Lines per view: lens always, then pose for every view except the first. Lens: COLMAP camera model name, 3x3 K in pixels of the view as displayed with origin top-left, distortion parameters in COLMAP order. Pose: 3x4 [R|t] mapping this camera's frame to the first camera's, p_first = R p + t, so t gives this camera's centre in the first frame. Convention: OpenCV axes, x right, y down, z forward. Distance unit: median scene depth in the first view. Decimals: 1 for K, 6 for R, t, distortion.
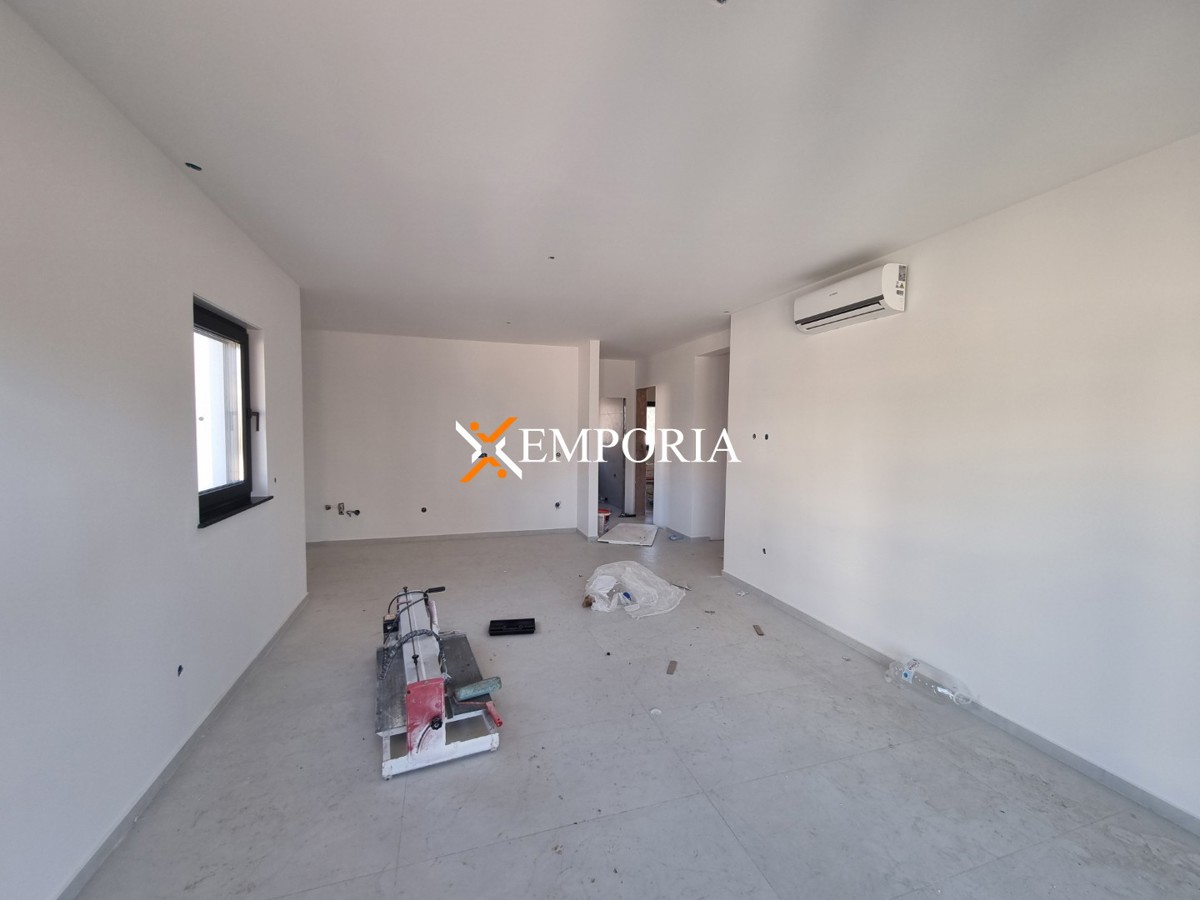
lens RADIAL K [[487.3, 0, 599.2], [0, 487.3, 447.4], [0, 0, 1]] dist [-0.004366, 0.000200]
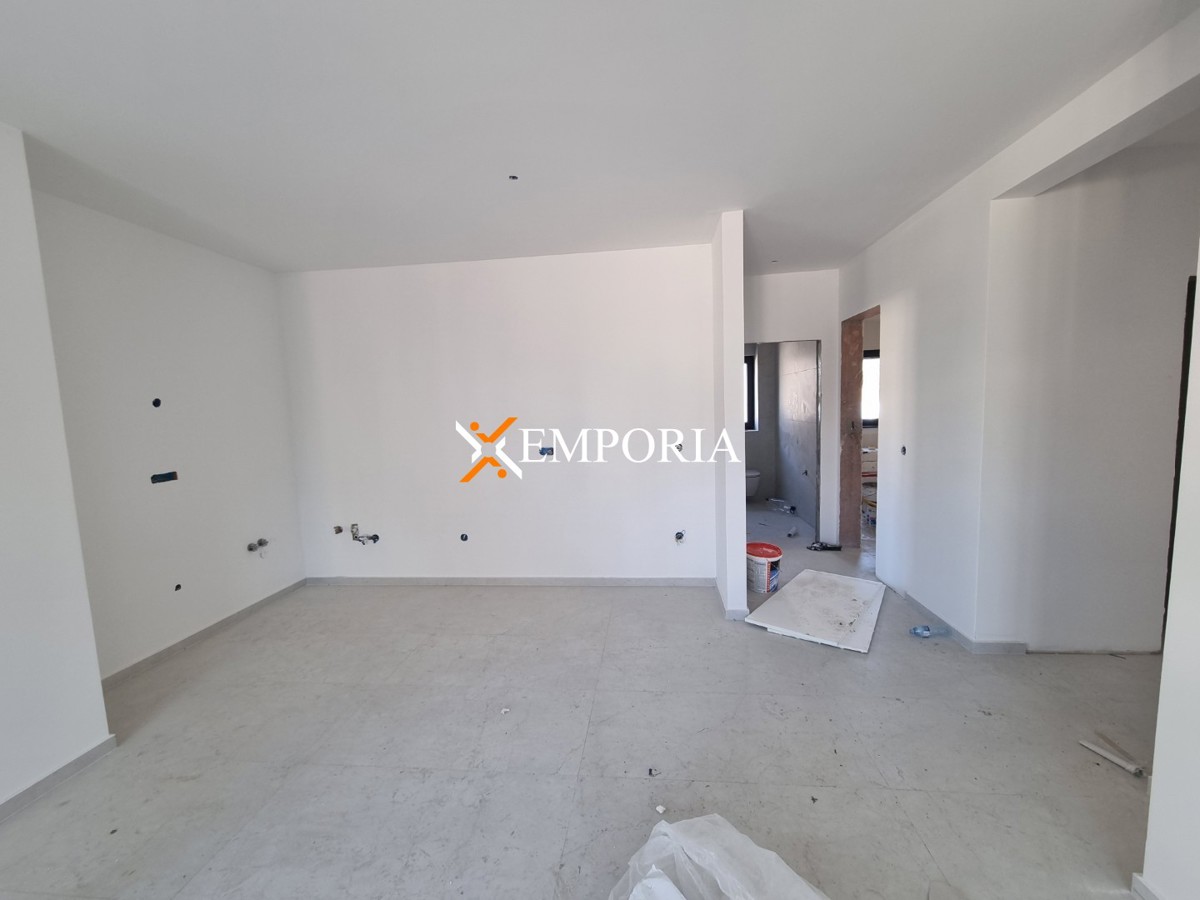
lens RADIAL K [[487.3, 0, 599.7], [0, 487.3, 458.3], [0, 0, 1]] dist [-0.004366, 0.000200]
pose [[0.917468, -0.005318, -0.397775, 0.050594], [0.030204, 0.997956, 0.056325, -0.005050], [0.396662, -0.063691, 0.915753, 0.430053]]
